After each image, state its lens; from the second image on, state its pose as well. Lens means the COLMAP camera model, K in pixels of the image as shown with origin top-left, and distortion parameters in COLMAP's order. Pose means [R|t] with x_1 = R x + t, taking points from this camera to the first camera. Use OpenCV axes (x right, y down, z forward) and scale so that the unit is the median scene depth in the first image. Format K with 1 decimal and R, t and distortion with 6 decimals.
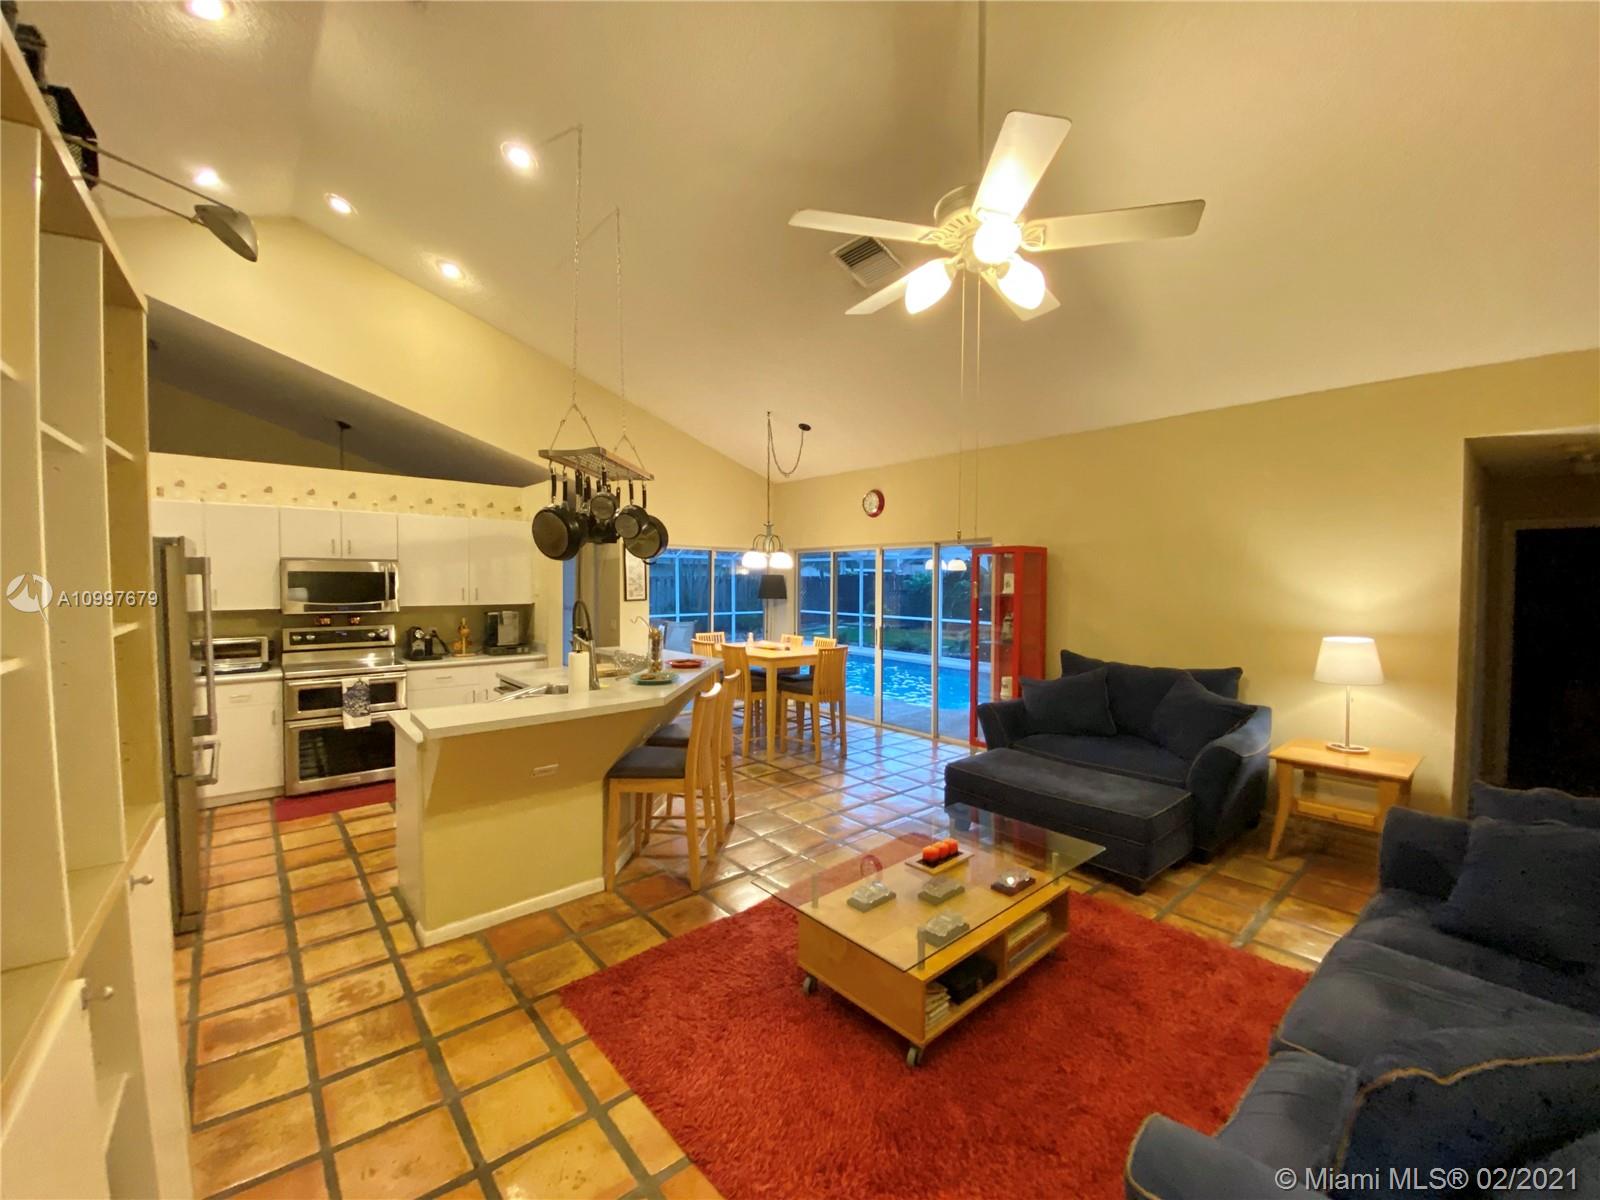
lens RADIAL K [[652.4, 0, 803.8], [0, 652.4, 598.9], [0, 0, 1]] dist [0.022589, -0.000147]
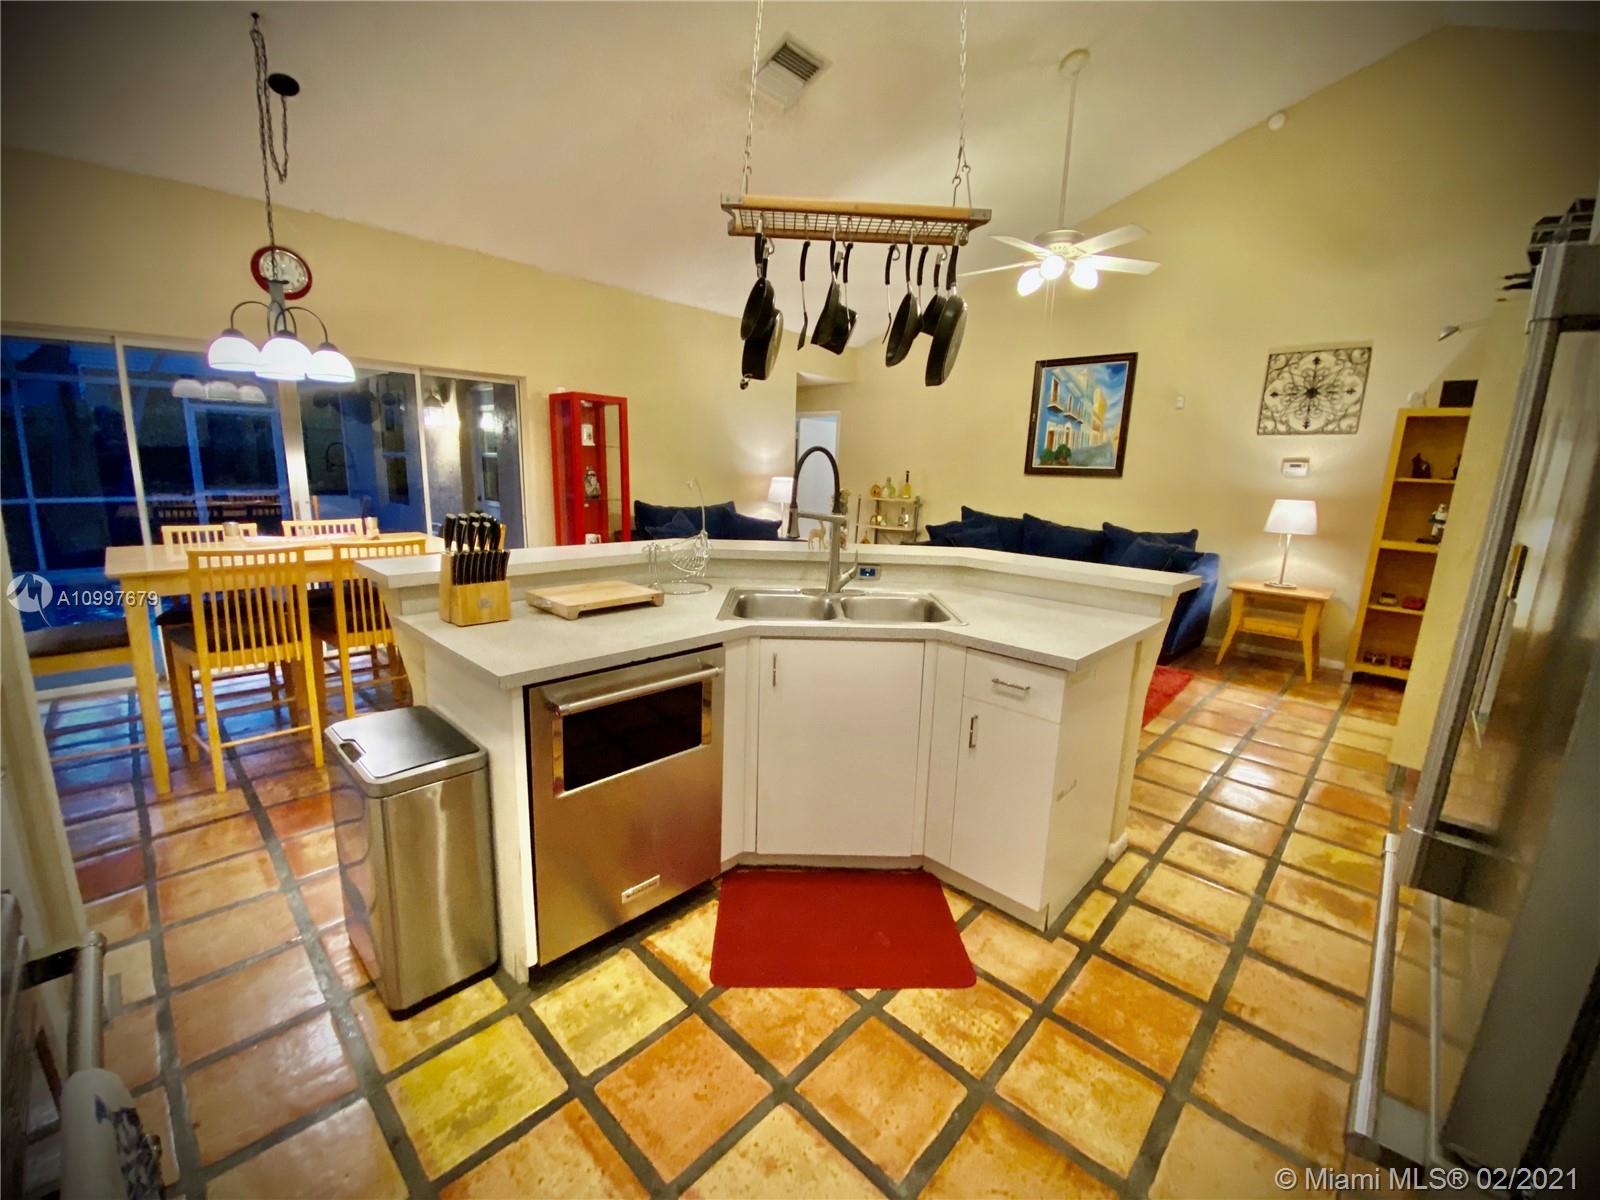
lens RADIAL K [[652.4, 0, 801.6], [0, 652.4, 599.3], [0, 0, 1]] dist [0.022589, -0.000147]
pose [[-0.104643, -0.198697, 0.974459, -1.359646], [0.001302, 0.979810, 0.199928, 0.032261], [-0.994509, 0.022190, -0.102272, 1.561306]]
